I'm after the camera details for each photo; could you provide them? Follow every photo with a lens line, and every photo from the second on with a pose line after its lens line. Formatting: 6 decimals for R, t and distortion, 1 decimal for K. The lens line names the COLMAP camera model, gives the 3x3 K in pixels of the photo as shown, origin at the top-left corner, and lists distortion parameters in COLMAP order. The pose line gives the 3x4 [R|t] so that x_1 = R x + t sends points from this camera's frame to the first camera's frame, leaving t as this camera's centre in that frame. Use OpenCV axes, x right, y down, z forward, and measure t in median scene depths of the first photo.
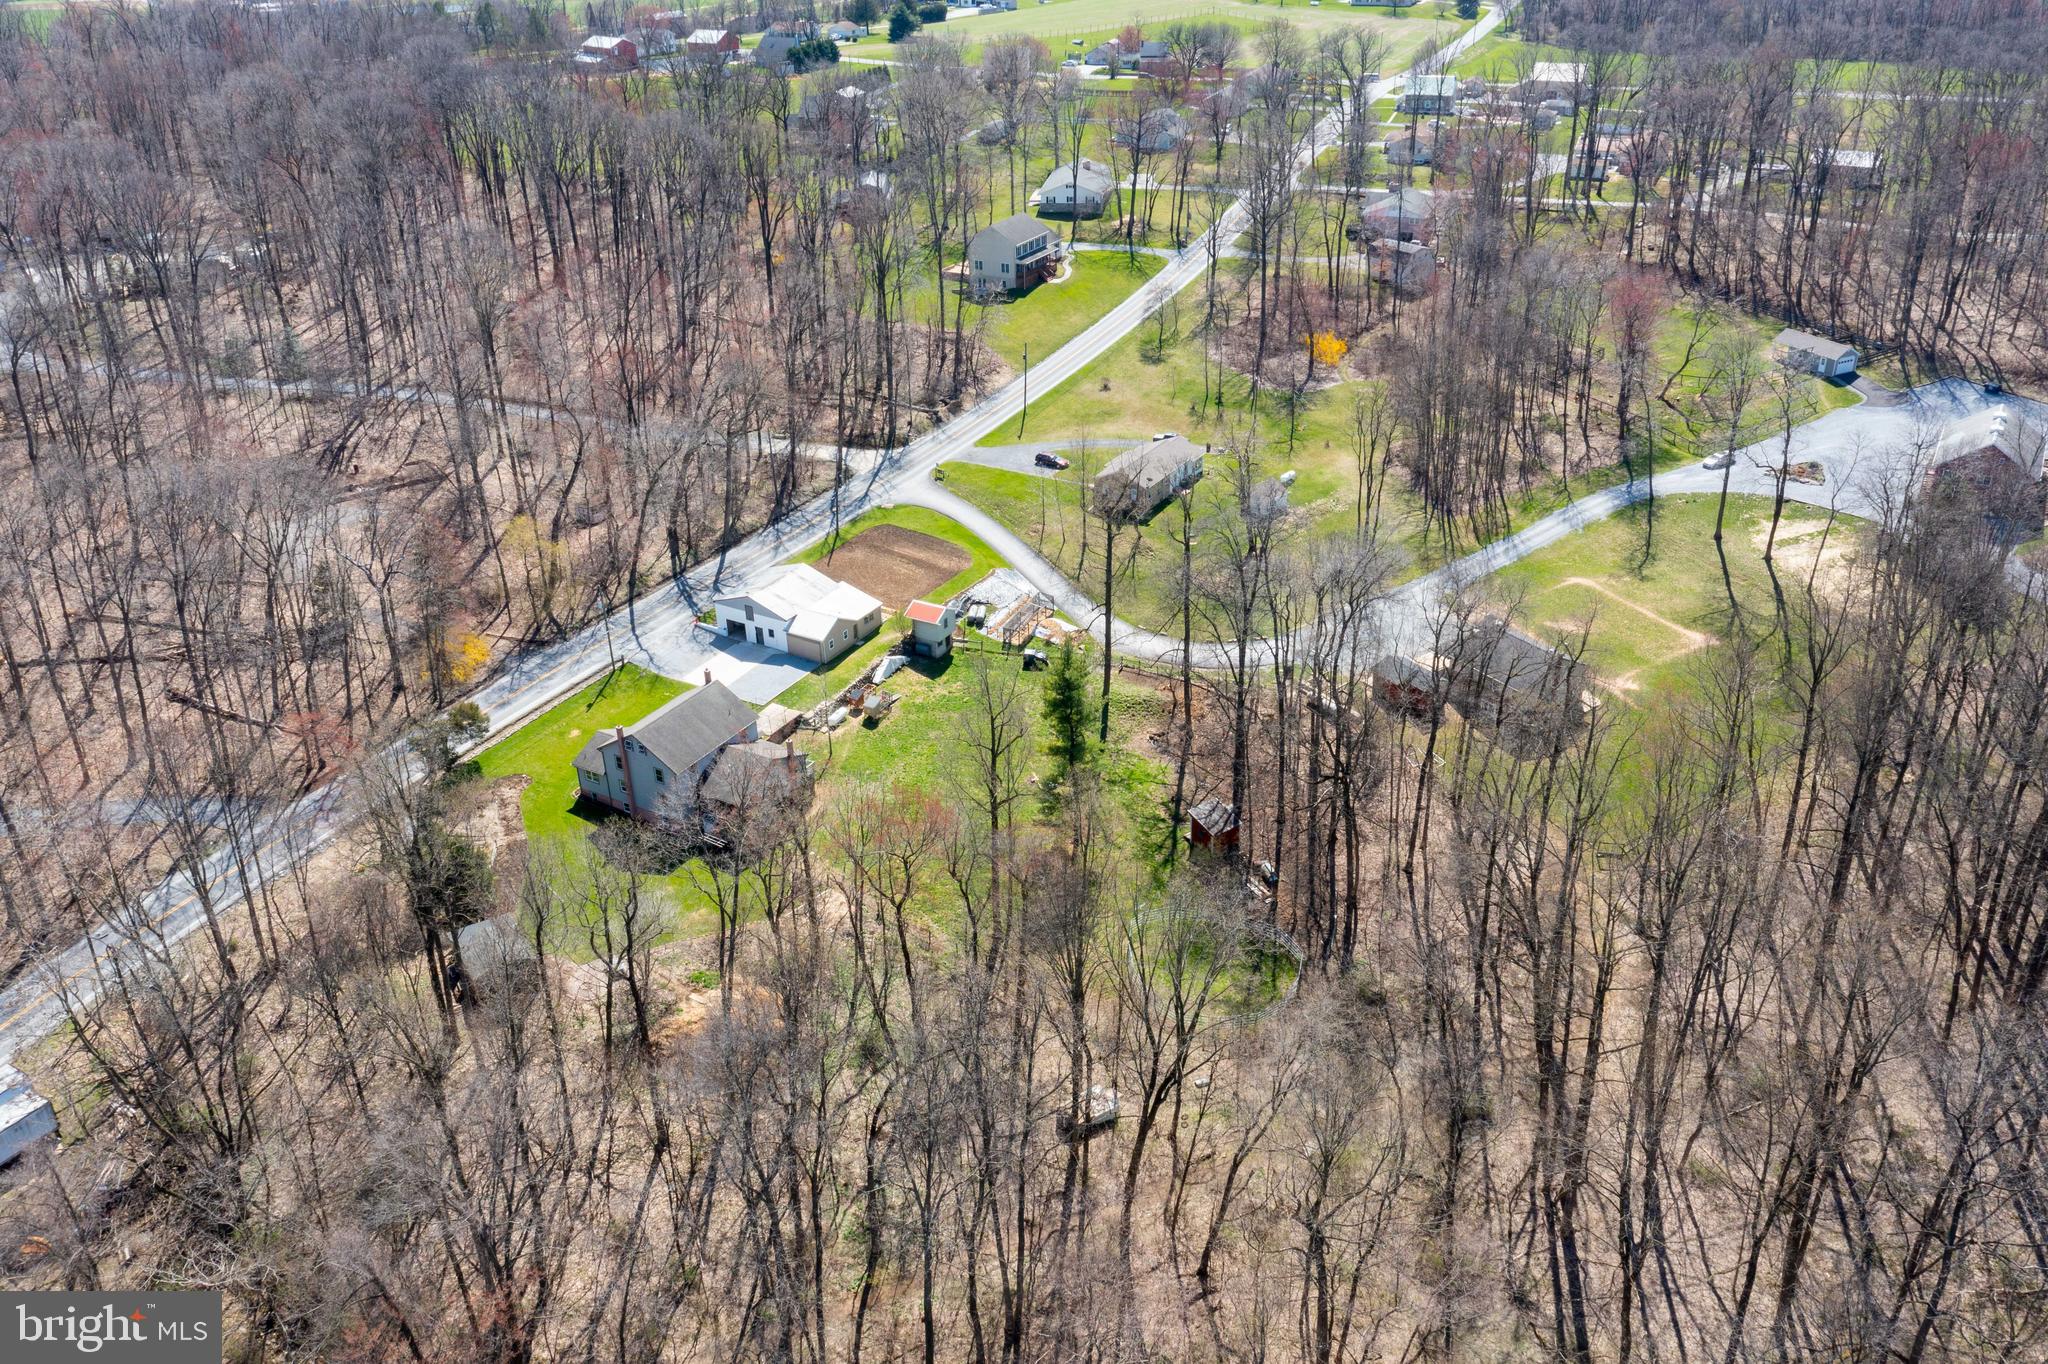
lens RADIAL K [[1643.4, 0, 1021.4], [0, 1643.4, 677.0], [0, 0, 1]] dist [0.007072, -0.001973]
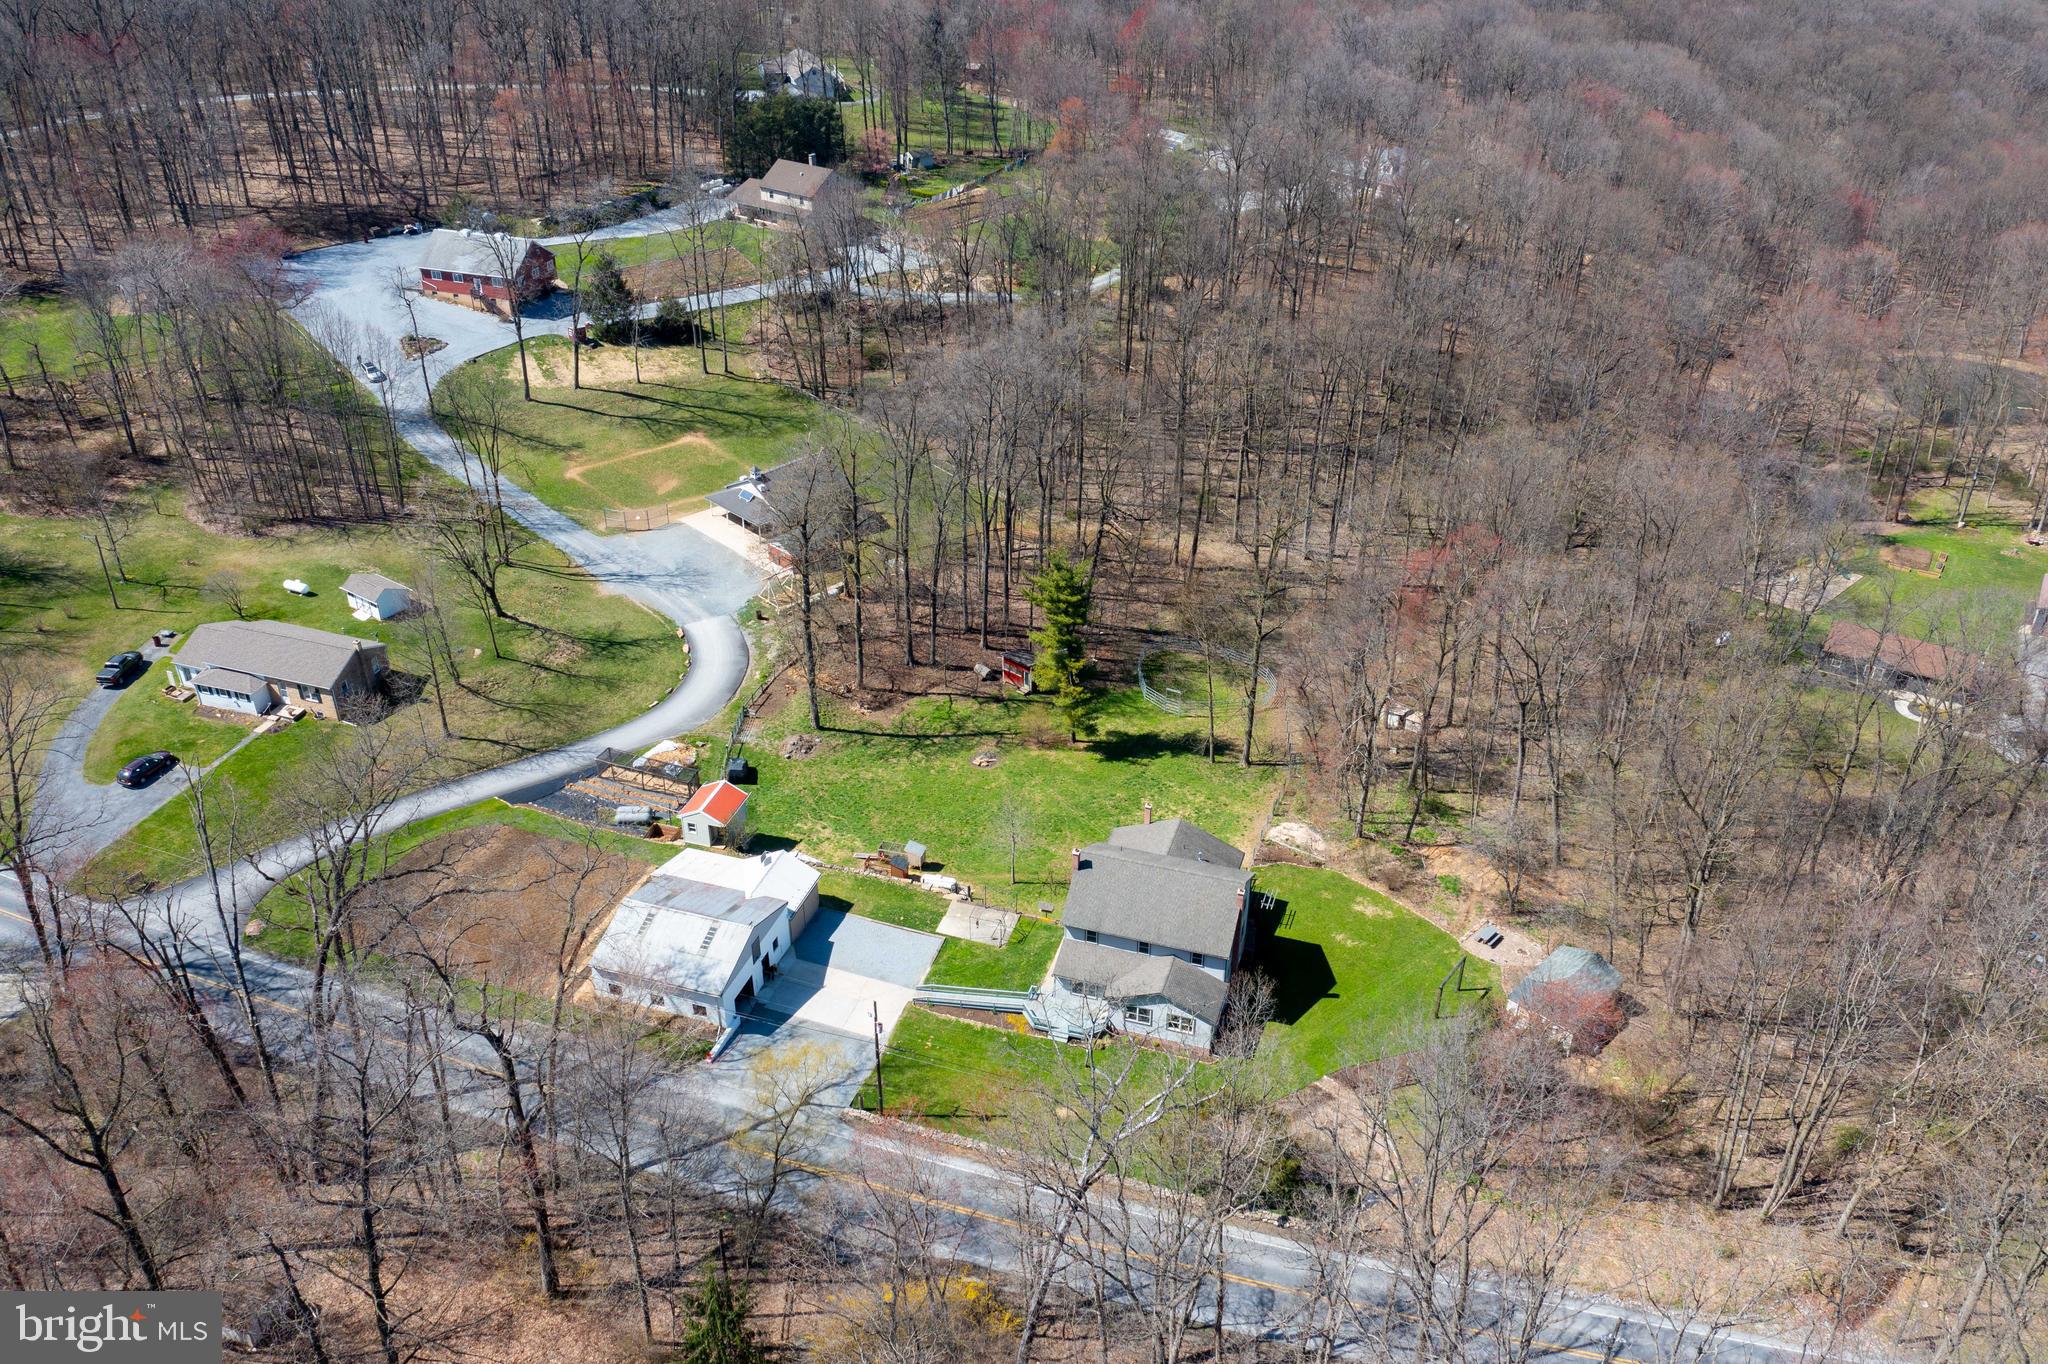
lens RADIAL K [[1640.1, 0, 1024.0], [0, 1640.1, 682.0], [0, 0, 1]] dist [-0.000129, 0.011858]
pose [[-0.220824, -0.489835, 0.843385, -0.597960], [0.459729, 0.710363, 0.532948, -0.357911], [-0.860166, 0.505416, 0.068326, 0.725143]]
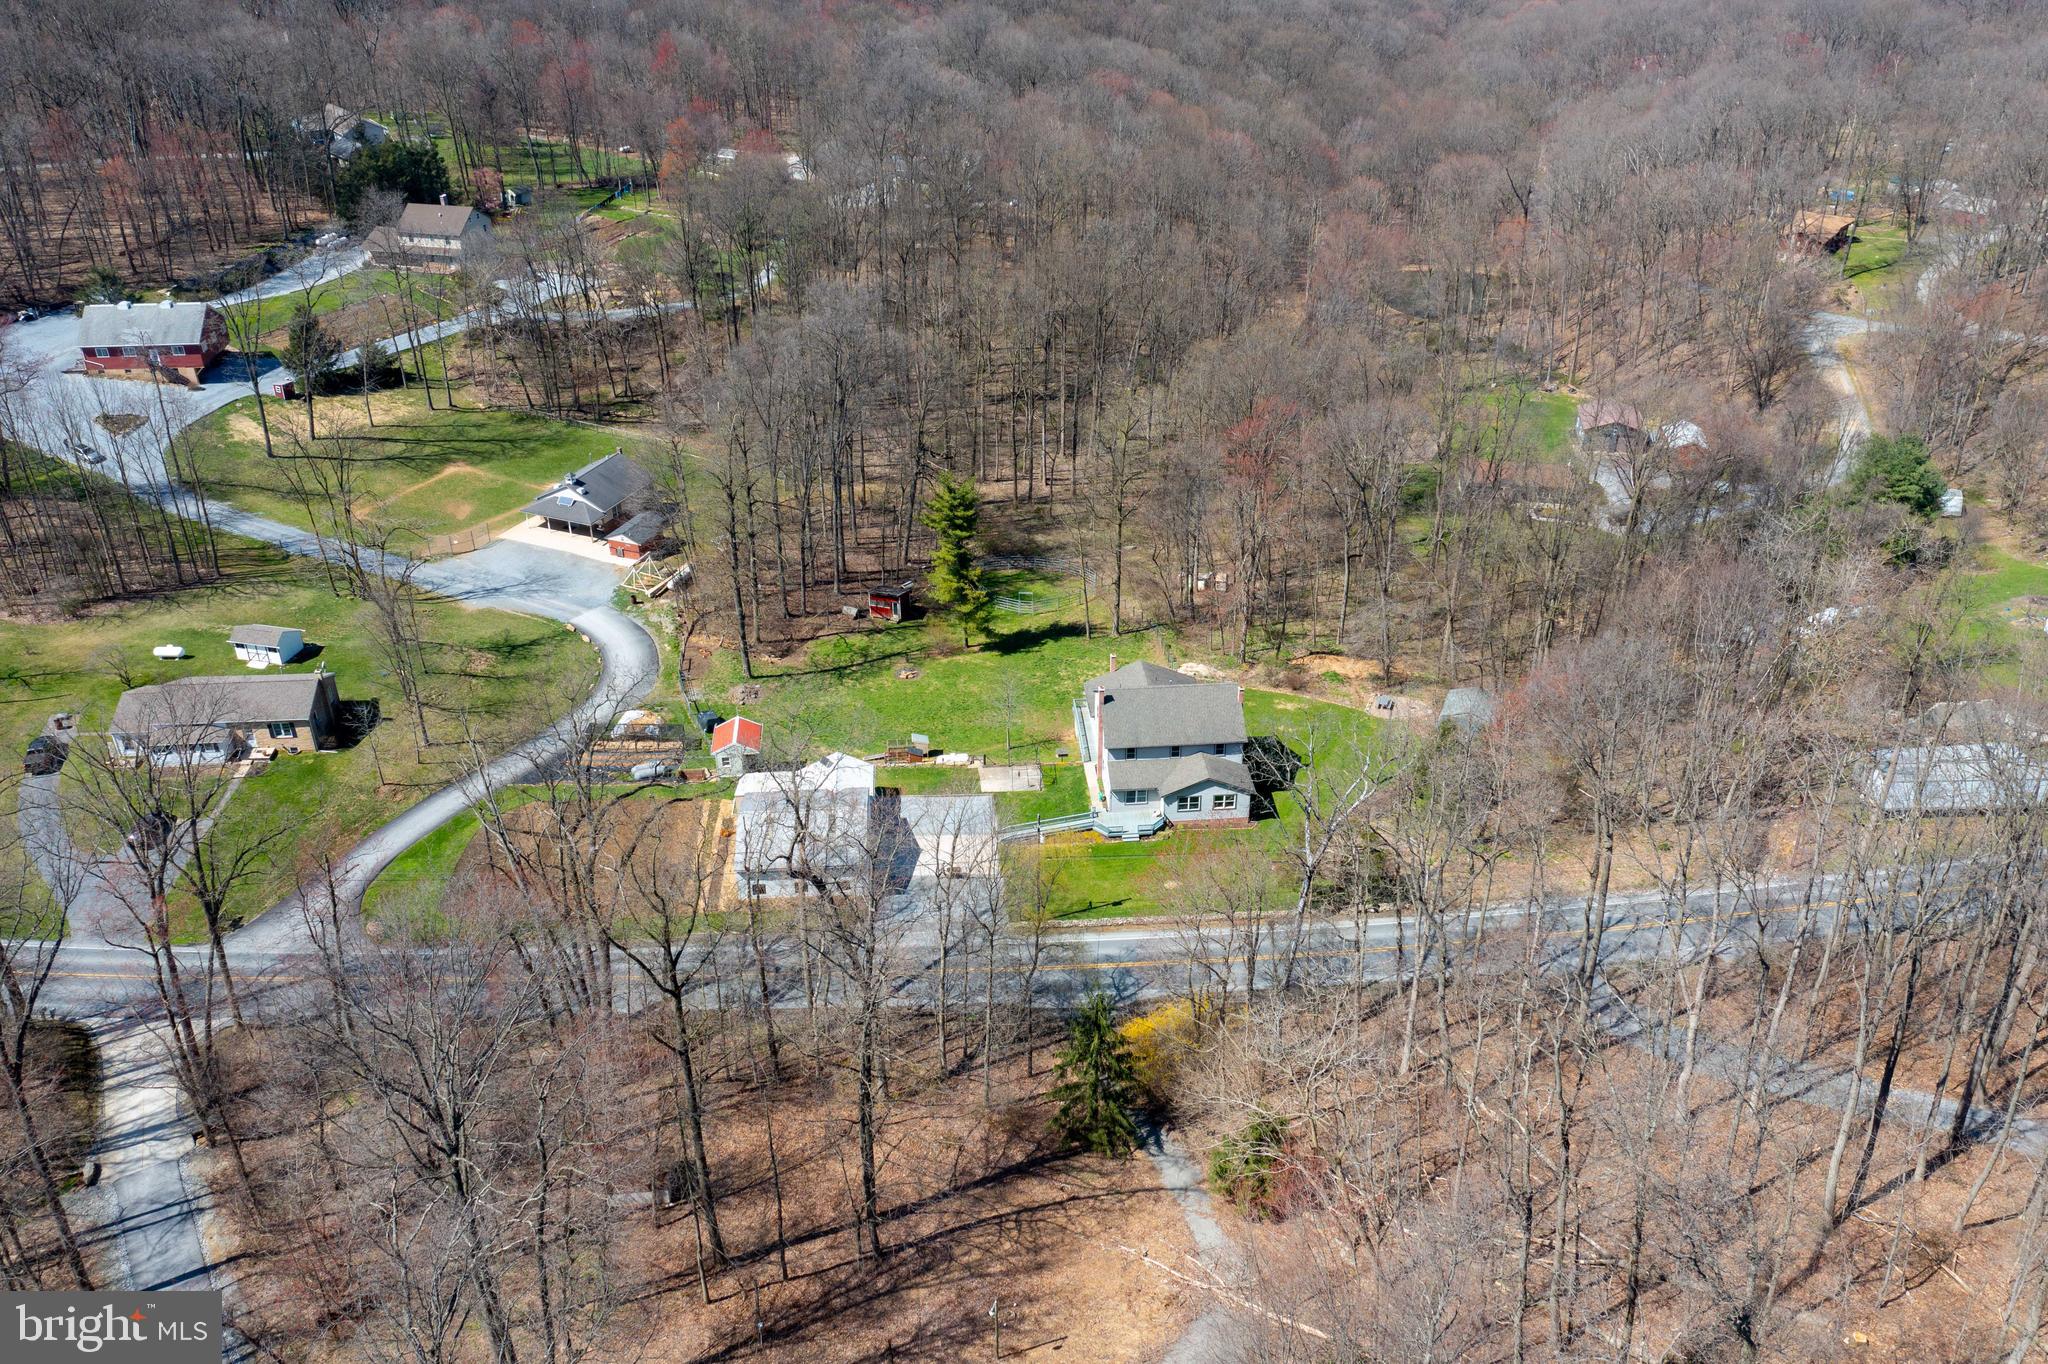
lens RADIAL K [[1640.1, 0, 1024.0], [0, 1640.1, 682.0], [0, 0, 1]] dist [-0.000129, 0.011858]
pose [[-0.572865, -0.388242, 0.721868, -0.622158], [0.403174, 0.633321, 0.660572, -0.468770], [-0.713637, 0.669457, -0.206278, 0.940362]]
